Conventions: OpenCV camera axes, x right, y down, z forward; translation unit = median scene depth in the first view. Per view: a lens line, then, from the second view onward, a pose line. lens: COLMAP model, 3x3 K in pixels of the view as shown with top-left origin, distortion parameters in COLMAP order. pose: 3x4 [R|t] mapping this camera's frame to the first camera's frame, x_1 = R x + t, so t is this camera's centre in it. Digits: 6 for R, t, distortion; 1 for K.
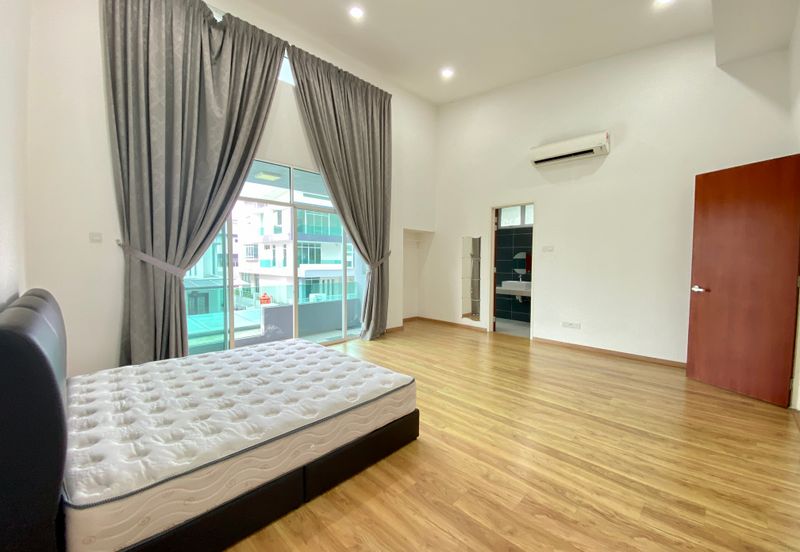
lens RADIAL K [[329.3, 0, 400.0], [0, 329.3, 276.0], [0, 0, 1]] dist [-0.003418, -0.000614]
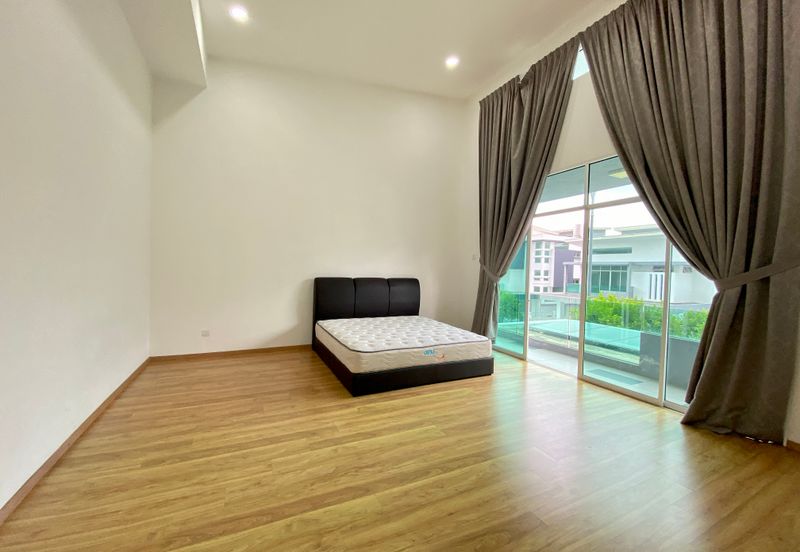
lens RADIAL K [[329.3, 0, 400.0], [0, 329.3, 276.0], [0, 0, 1]] dist [-0.003418, -0.000614]
pose [[-0.339261, 0.008944, -0.940650, 1.154027], [-0.072745, 0.996711, 0.035714, -0.052042], [0.937875, 0.080543, -0.337495, 1.480342]]
